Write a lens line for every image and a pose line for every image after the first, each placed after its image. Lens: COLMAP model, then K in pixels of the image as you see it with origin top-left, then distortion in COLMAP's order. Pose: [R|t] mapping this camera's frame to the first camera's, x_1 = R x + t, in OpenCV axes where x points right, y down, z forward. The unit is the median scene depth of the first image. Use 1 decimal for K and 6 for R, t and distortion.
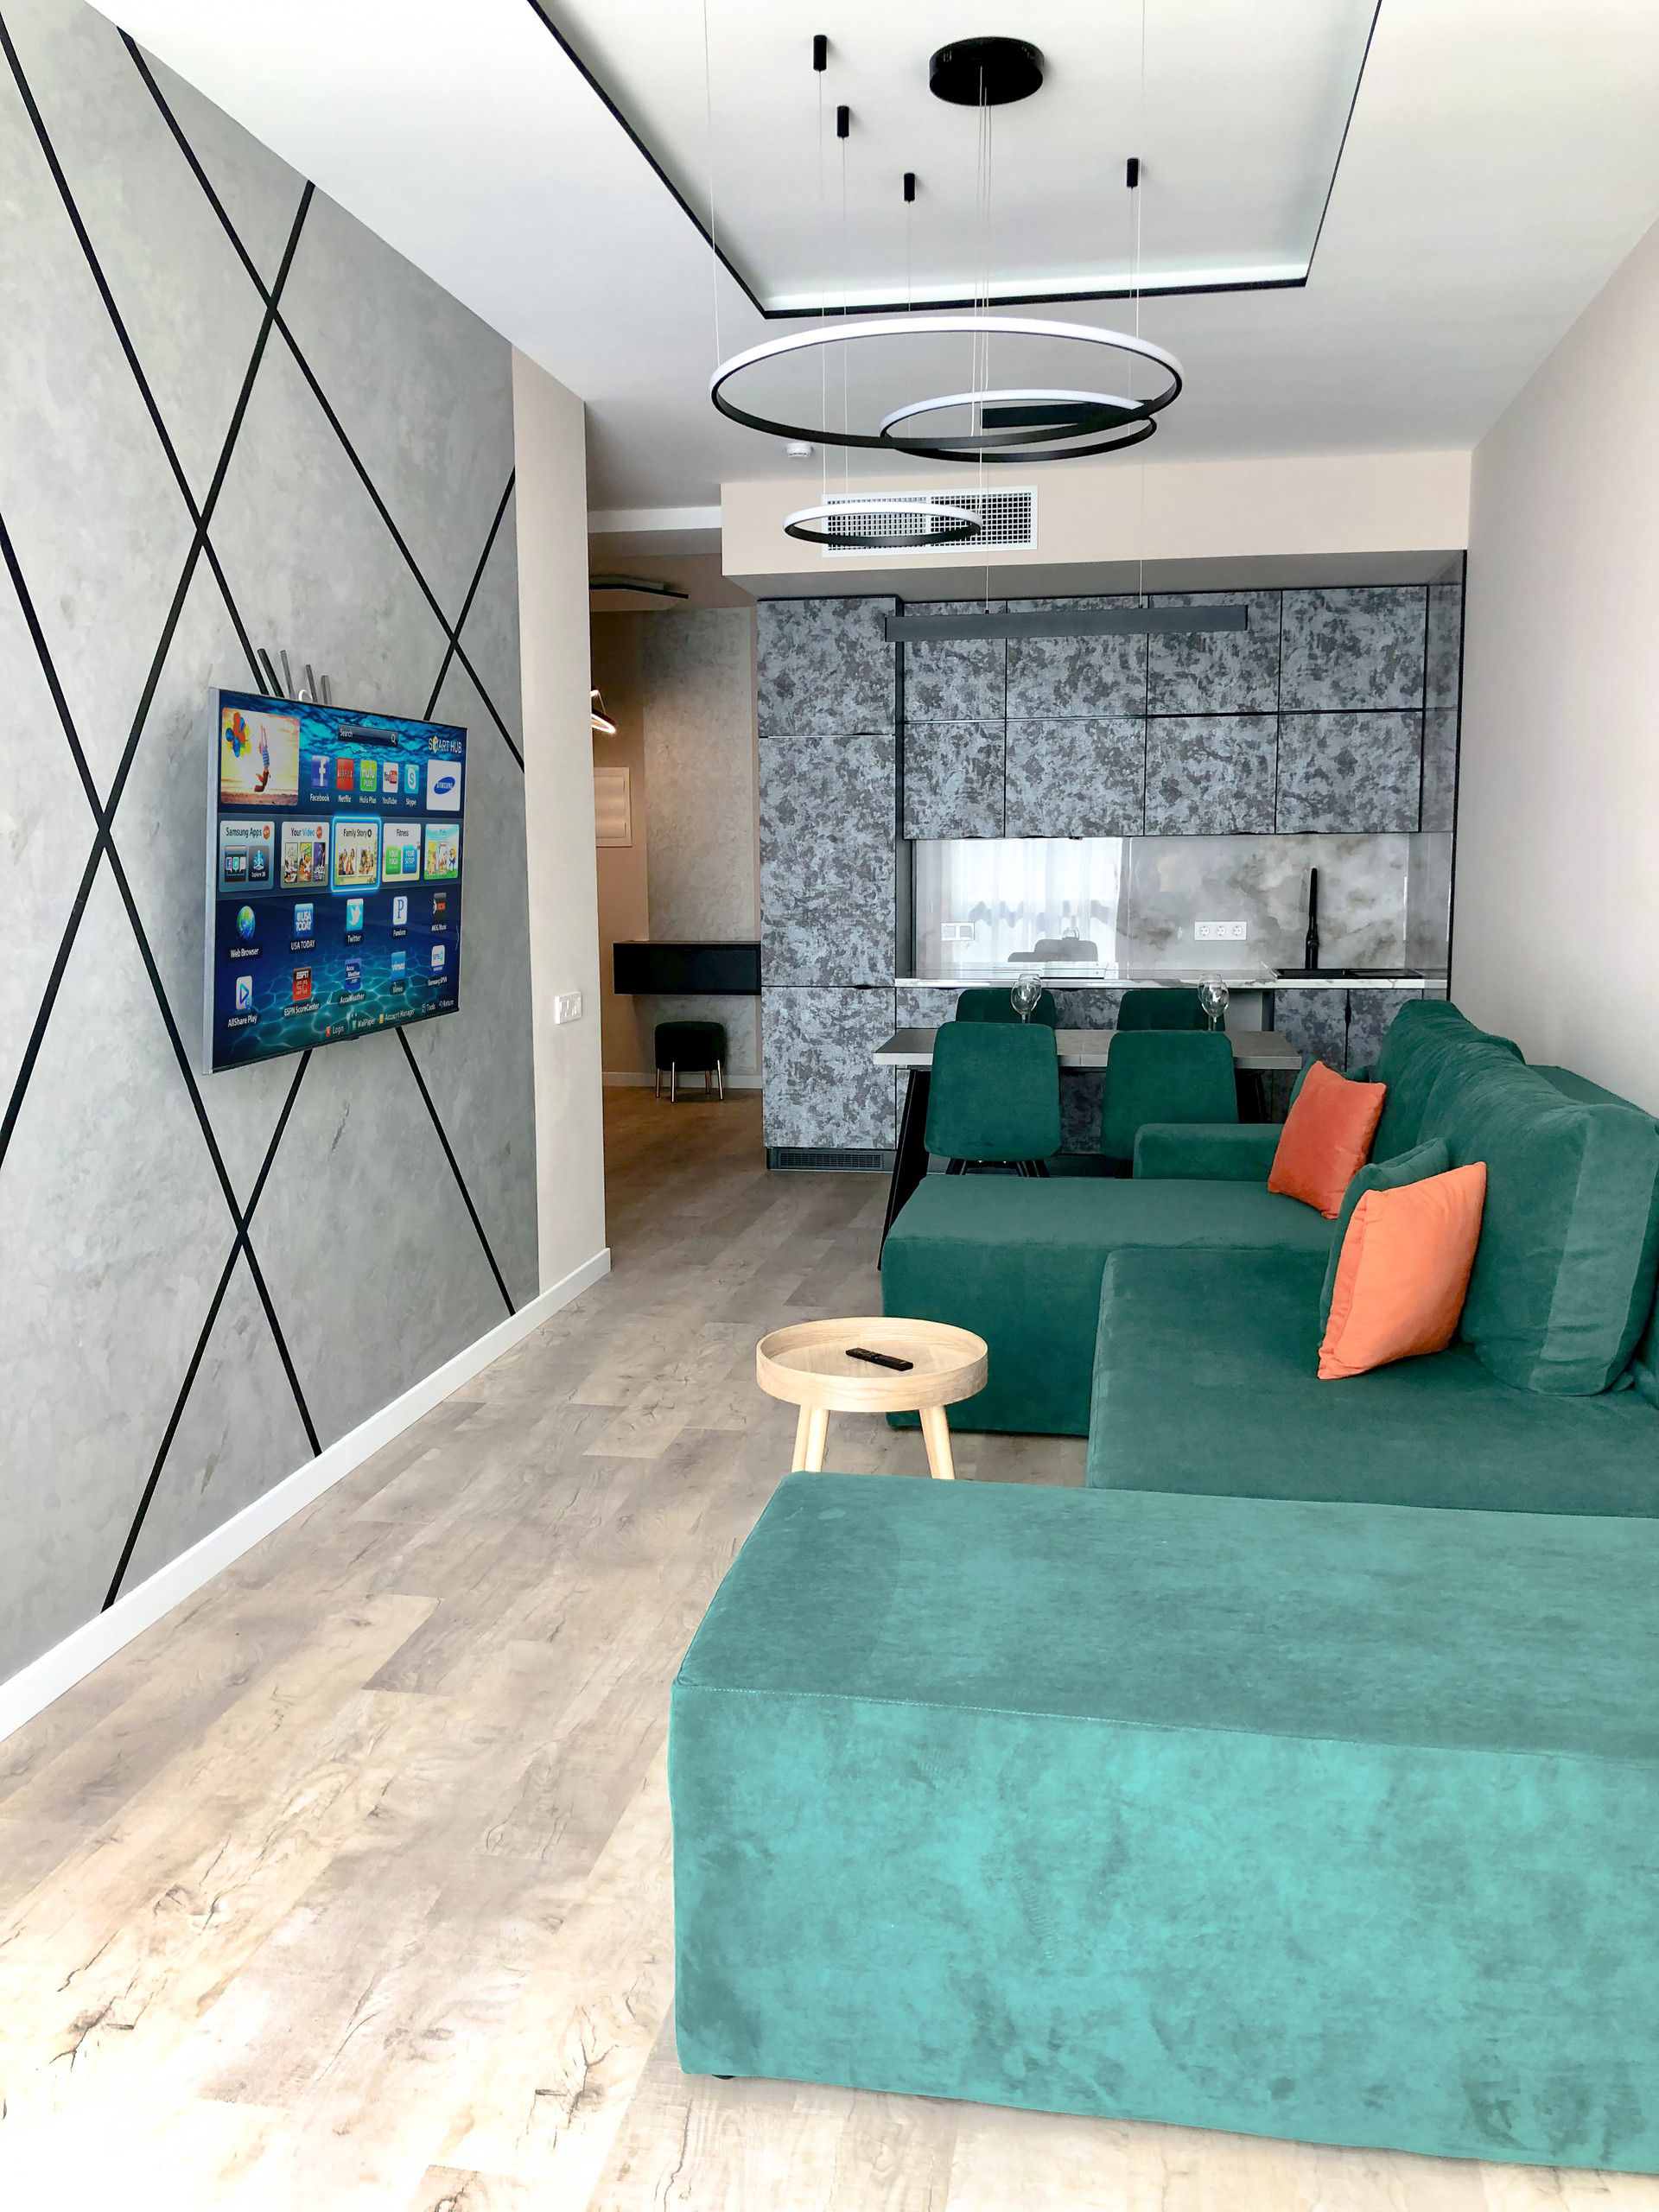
lens RADIAL K [[1805.5, 0, 819.3], [0, 1805.5, 1103.6], [0, 0, 1]] dist [0.110360, -0.287940]
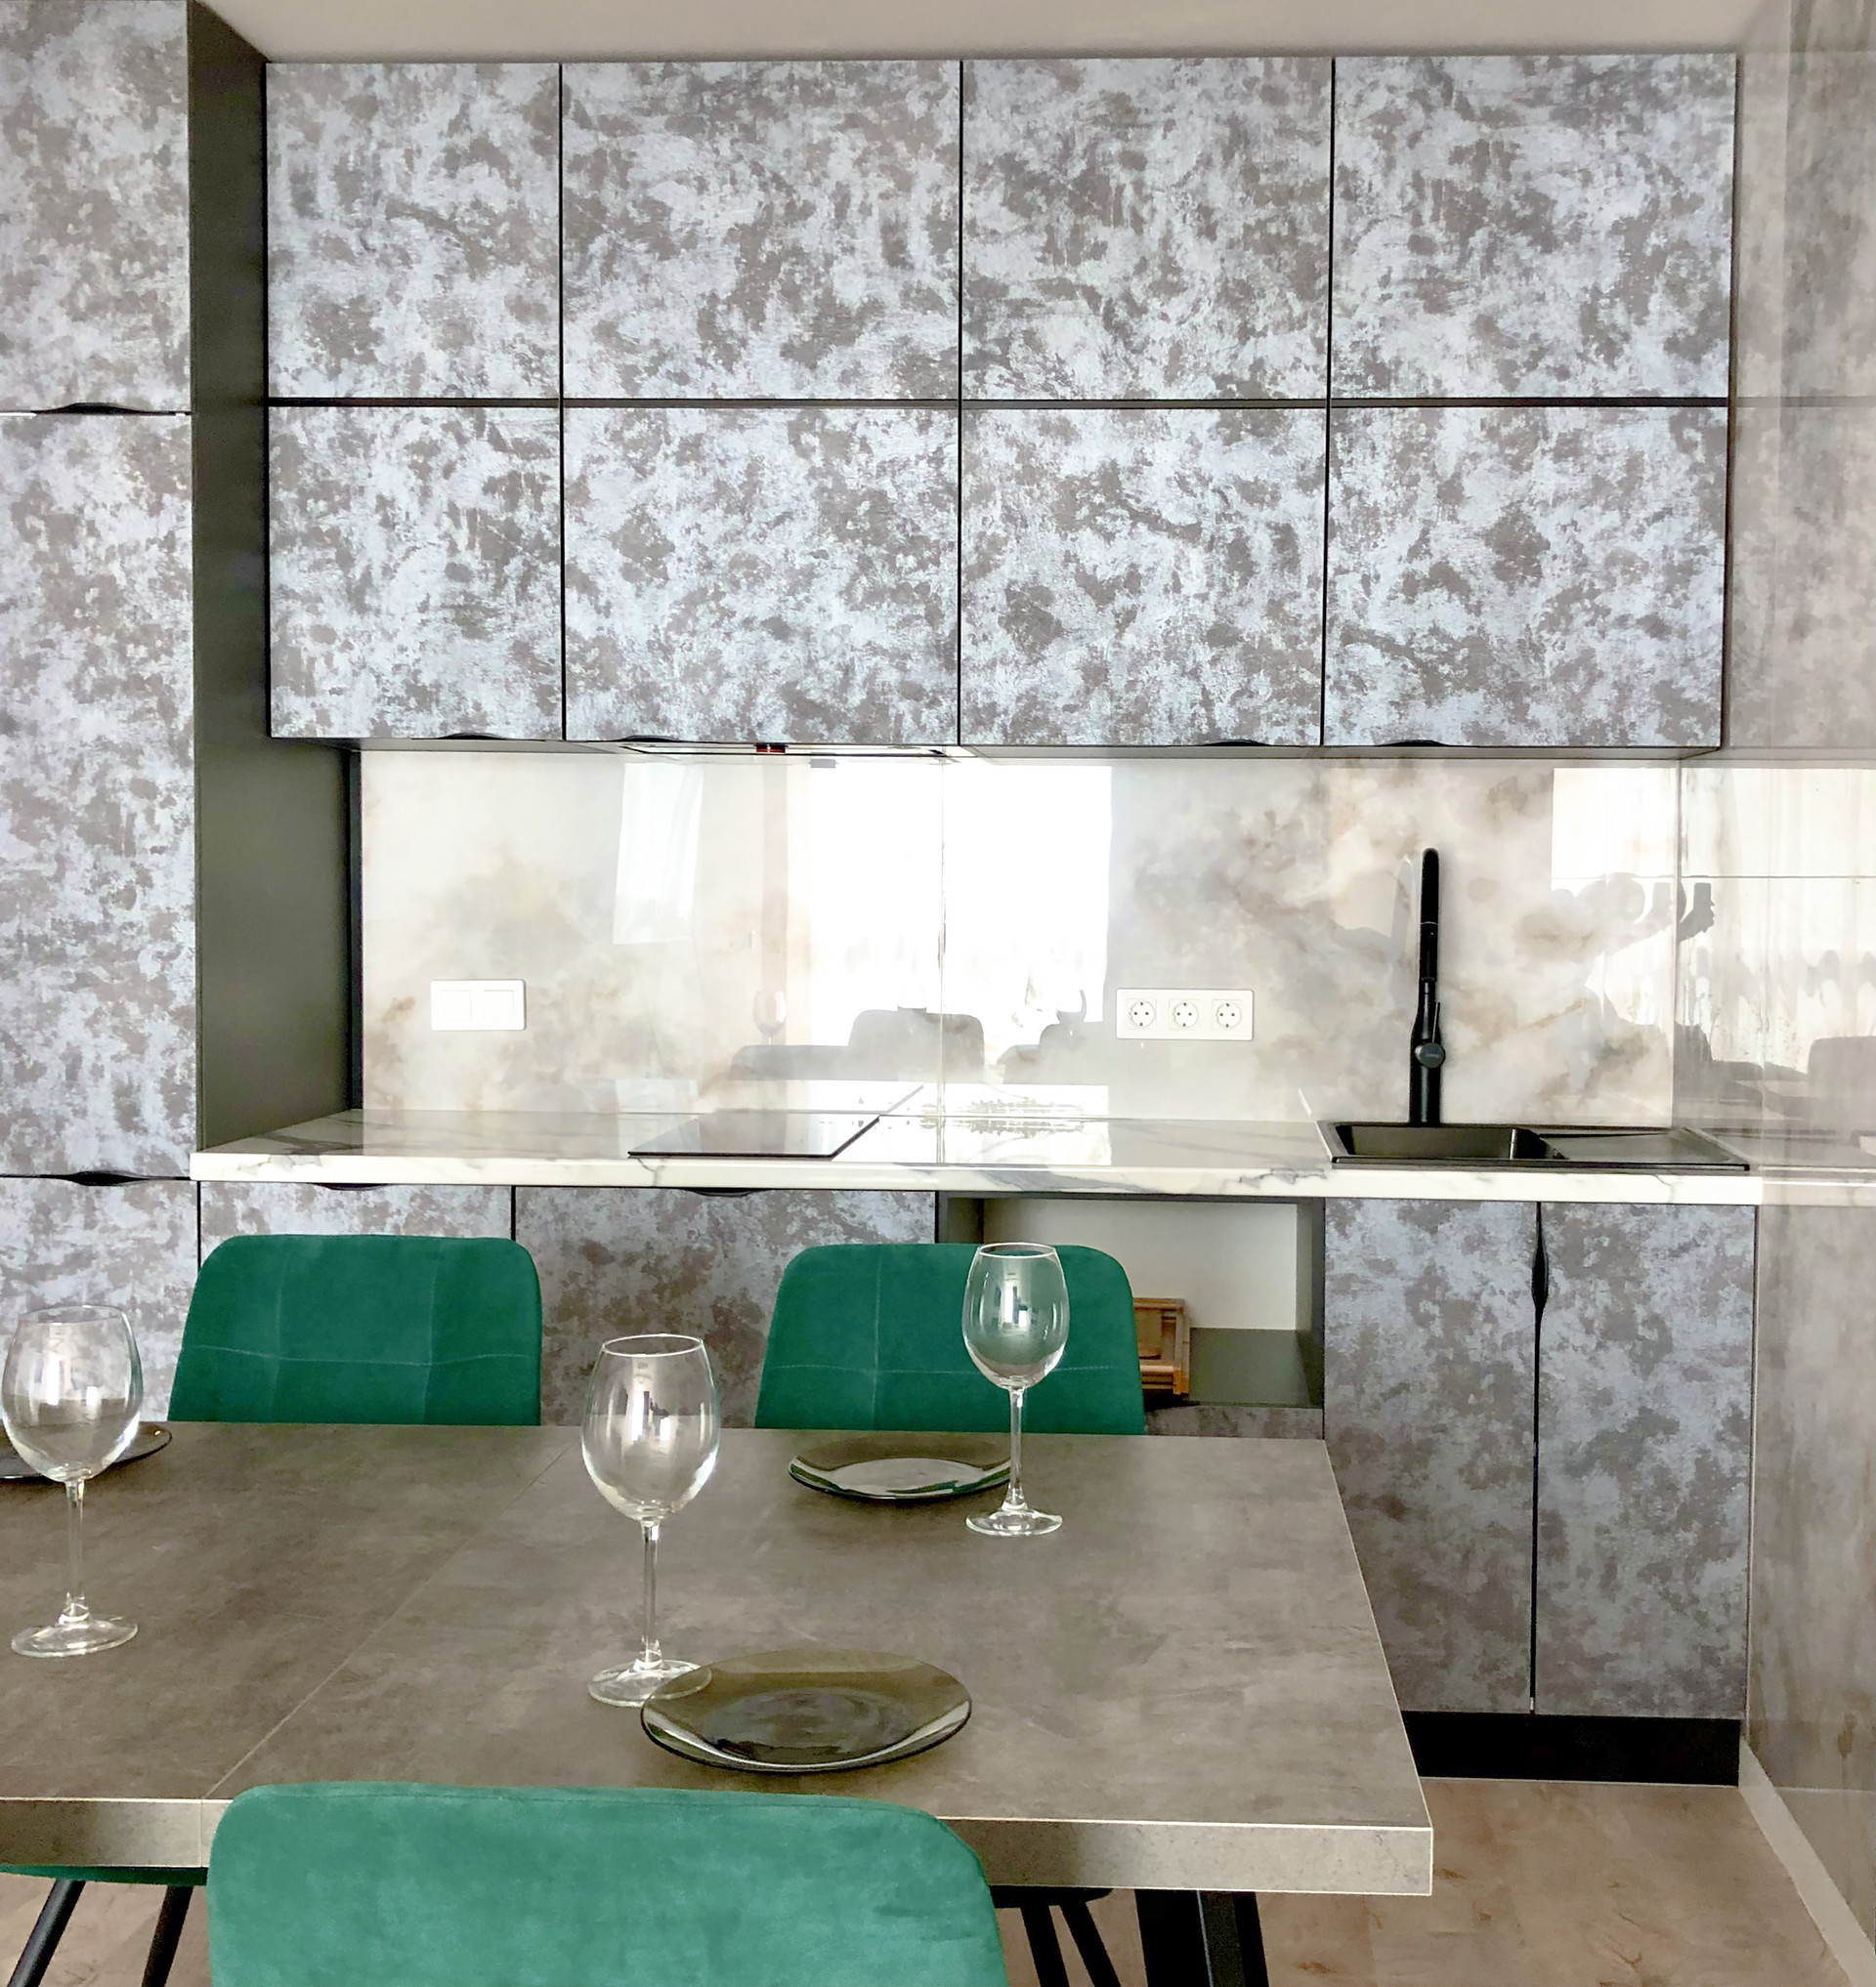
lens RADIAL K [[2195.1, 0, 1091.3], [0, 2195.1, 971.1], [0, 0, 1]] dist [0.097332, -0.202722]
pose [[0.991593, 0.012656, 0.128777, 0.151779], [-0.001104, 0.995997, -0.089379, -0.067042], [-0.129393, 0.088485, 0.987638, 0.588612]]
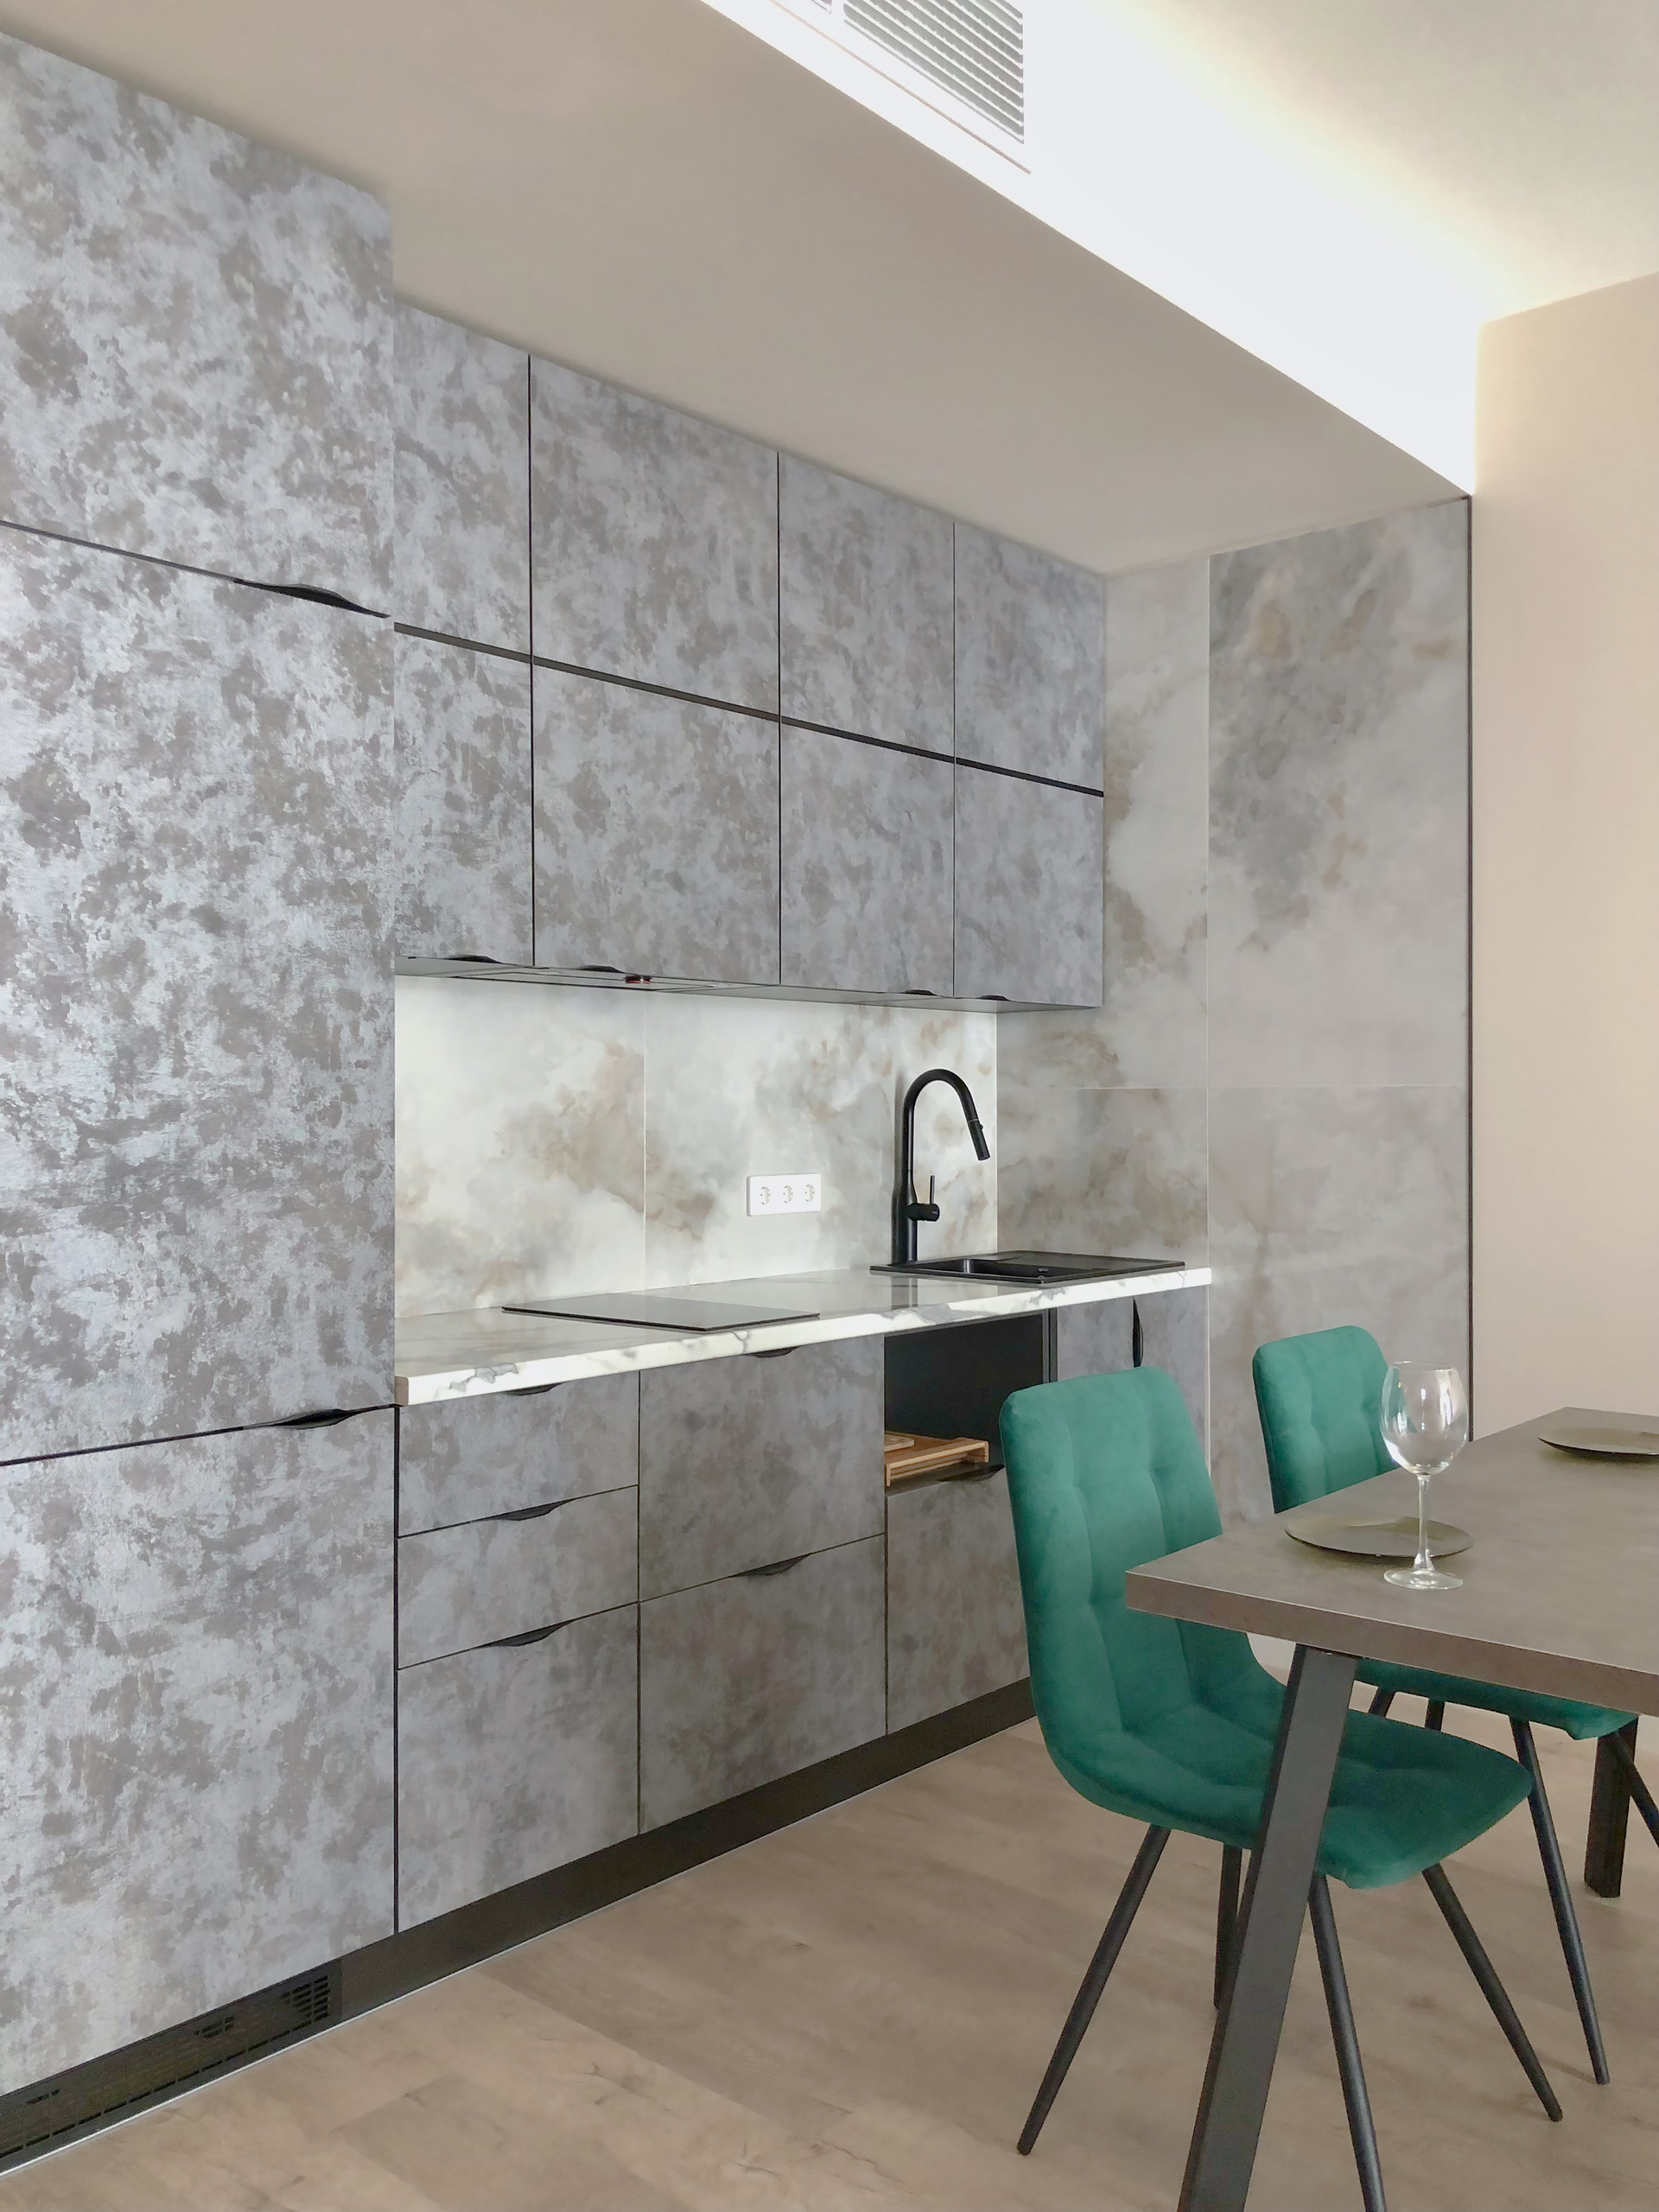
lens RADIAL K [[1805.5, 0, 819.3], [0, 1805.5, 1103.6], [0, 0, 1]] dist [0.110360, -0.287940]
pose [[0.514301, 0.008980, 0.857563, -0.193307], [0.111240, 0.990799, -0.077089, -0.084858], [-0.850365, 0.135042, 0.508570, 0.779386]]
